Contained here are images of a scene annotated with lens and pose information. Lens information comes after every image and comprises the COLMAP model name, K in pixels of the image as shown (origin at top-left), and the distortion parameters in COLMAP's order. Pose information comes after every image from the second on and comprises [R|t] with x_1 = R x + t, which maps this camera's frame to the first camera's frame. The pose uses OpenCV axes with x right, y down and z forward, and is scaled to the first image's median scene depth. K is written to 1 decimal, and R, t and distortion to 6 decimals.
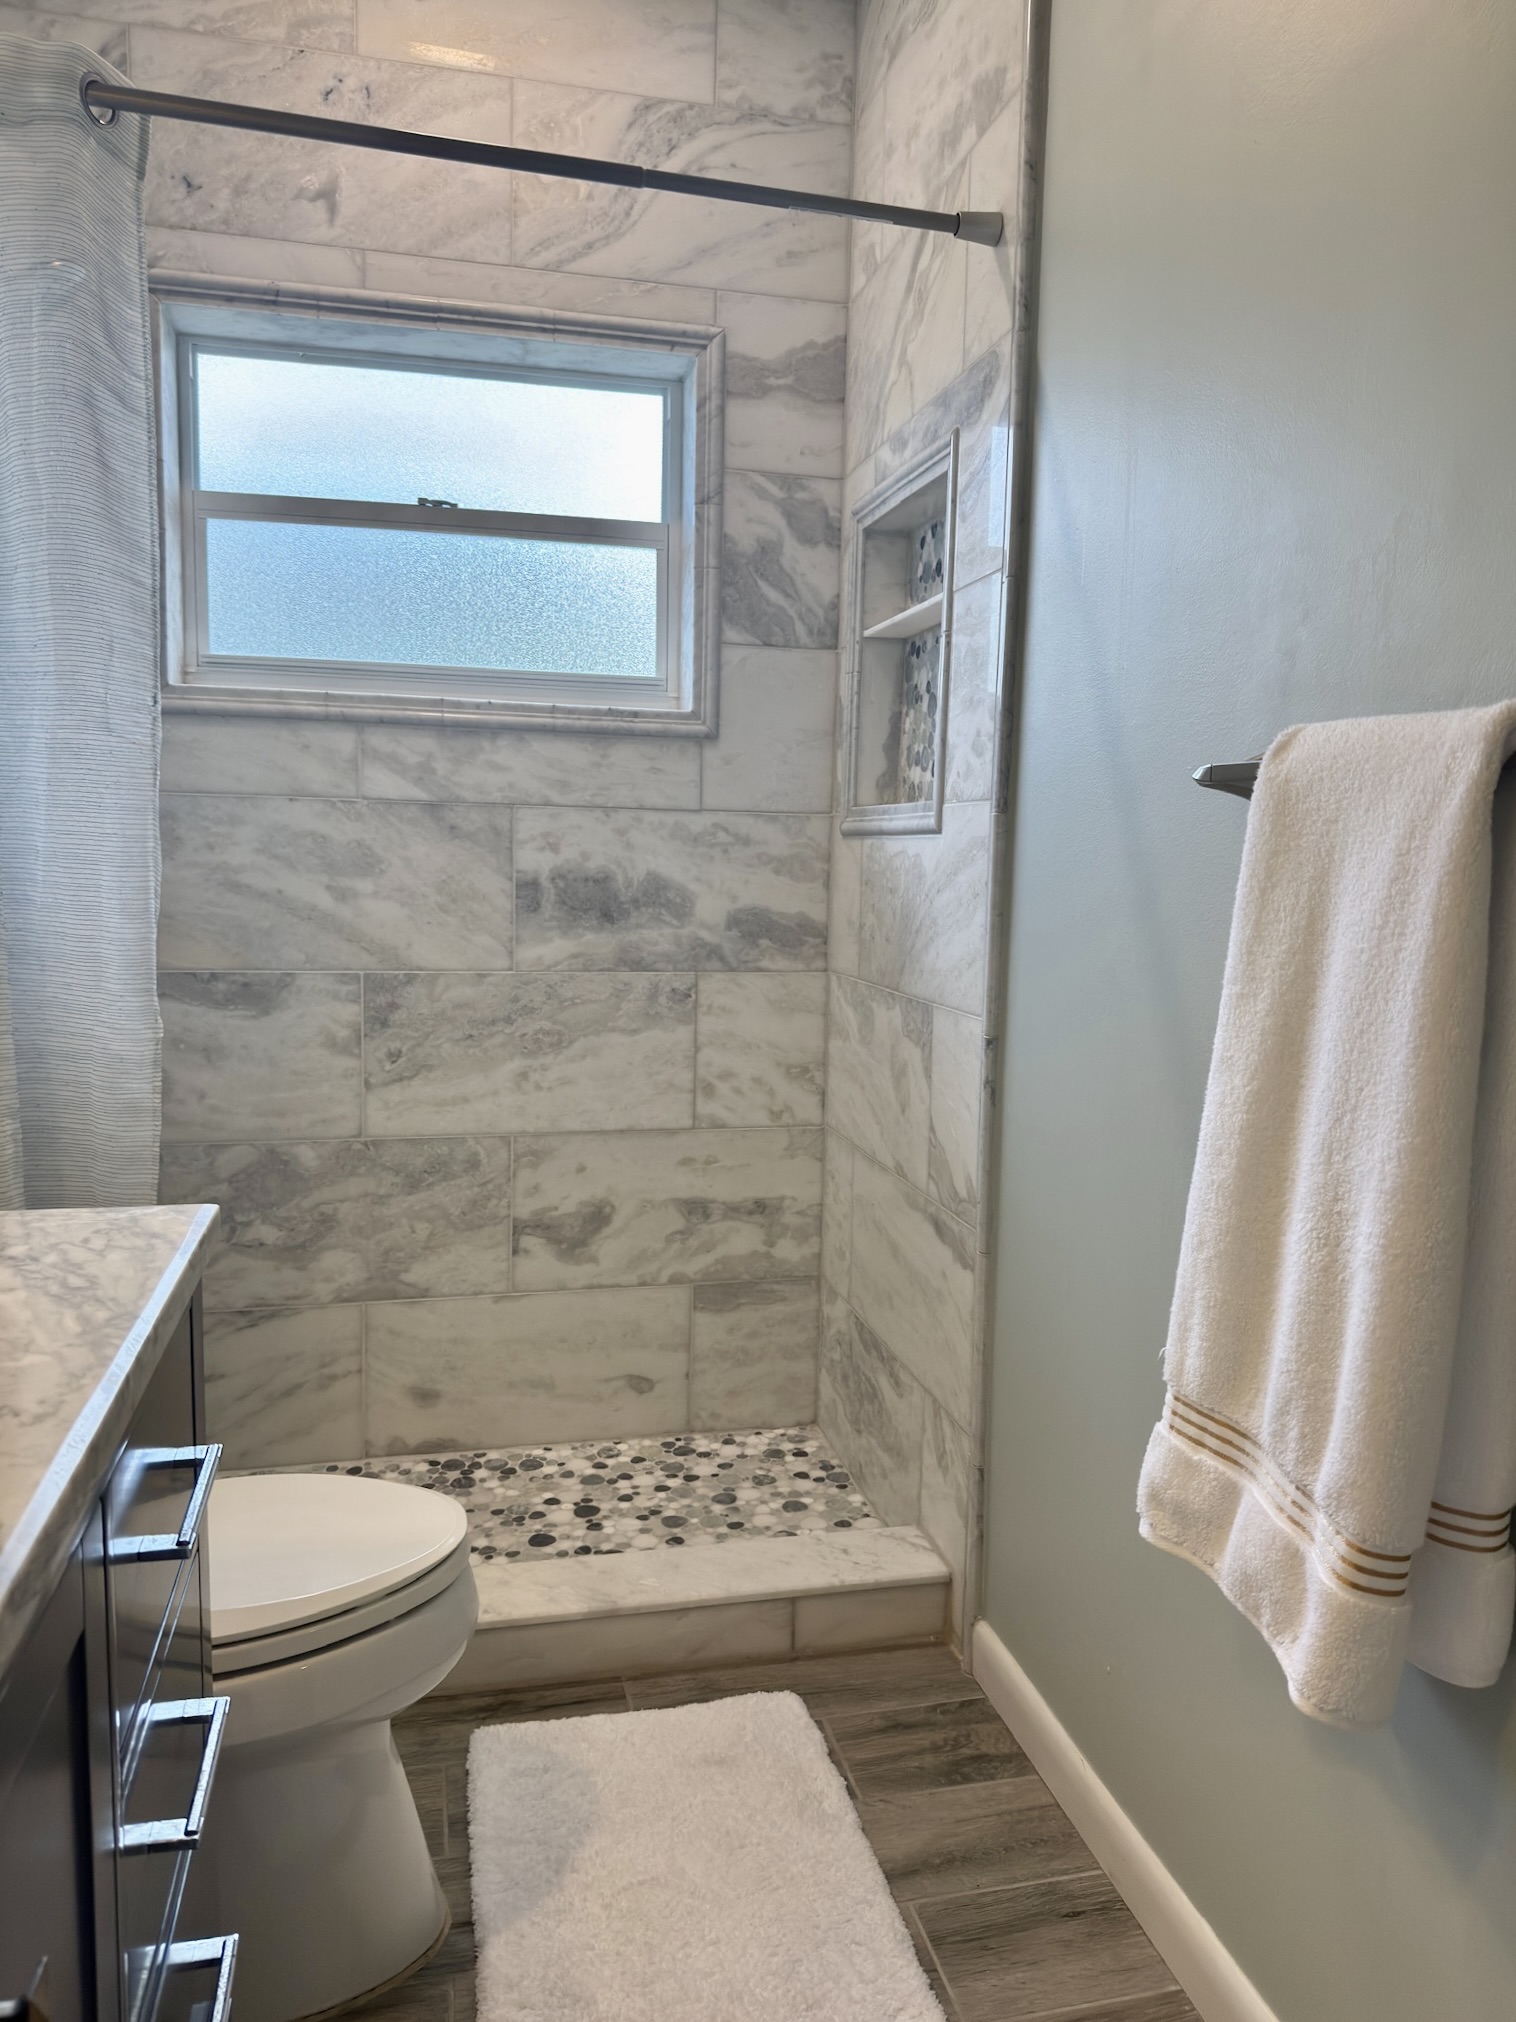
lens RADIAL K [[1463.6, 0, 758.0], [0, 1463.6, 1011.0], [0, 0, 1]] dist [0.049406, -0.047271]
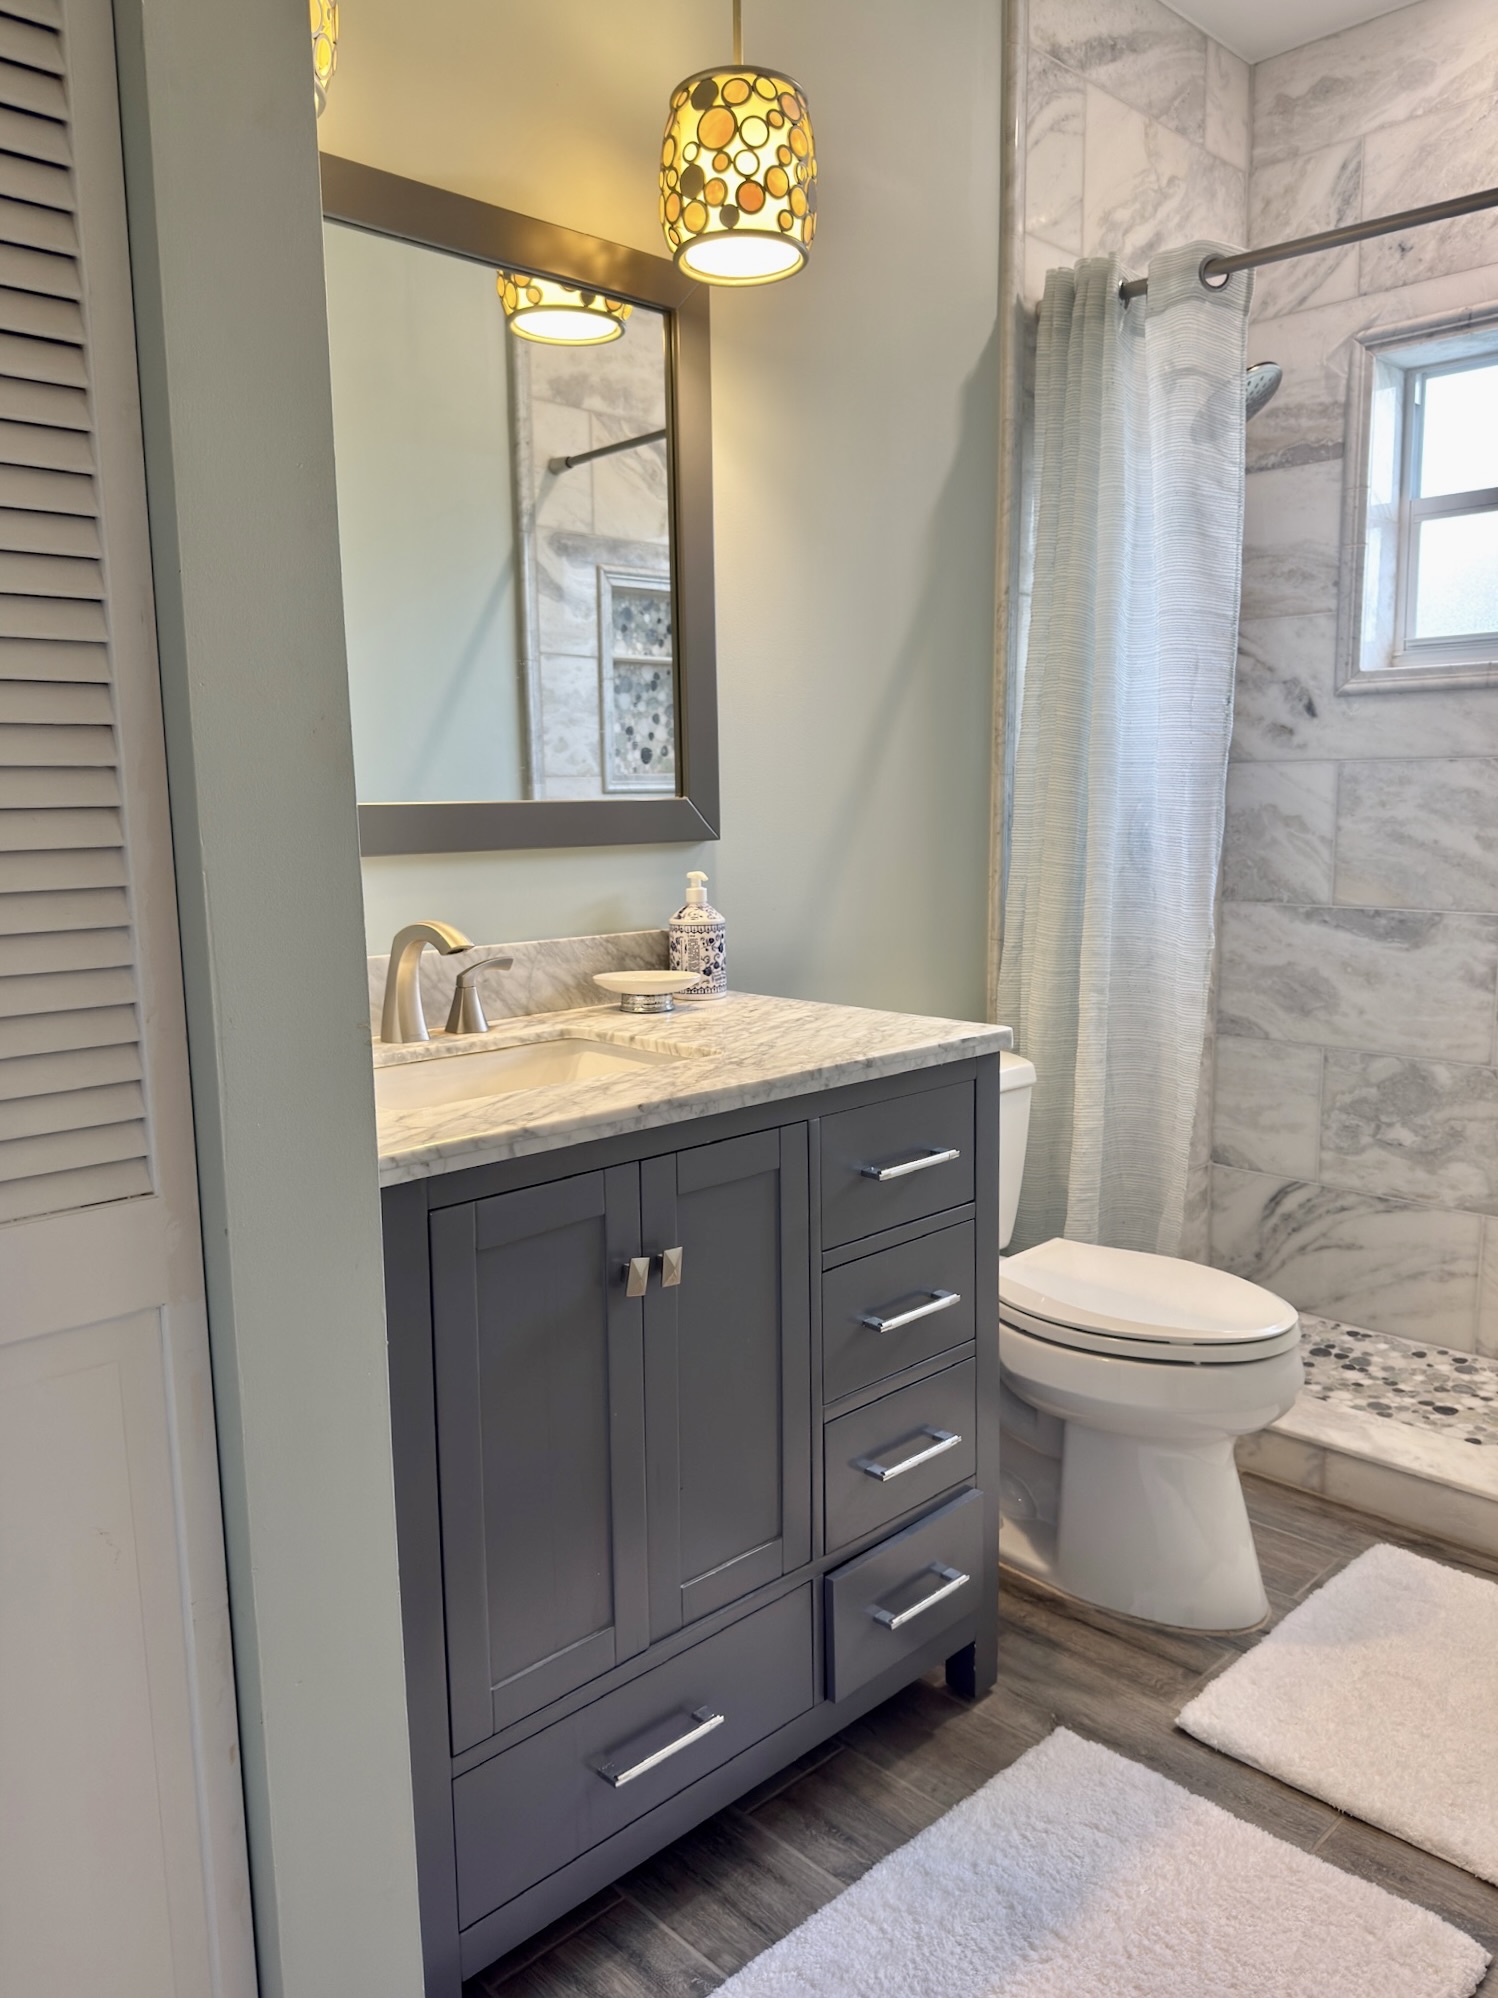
lens RADIAL K [[1446.2, 0, 749.0], [0, 1446.2, 999.0], [0, 0, 1]] dist [0.049406, -0.047271]
pose [[0.517923, 0.097377, -0.849867, 0.372491], [-0.072168, 0.994932, 0.070018, -0.000046], [0.852378, 0.025070, 0.522325, -0.047760]]
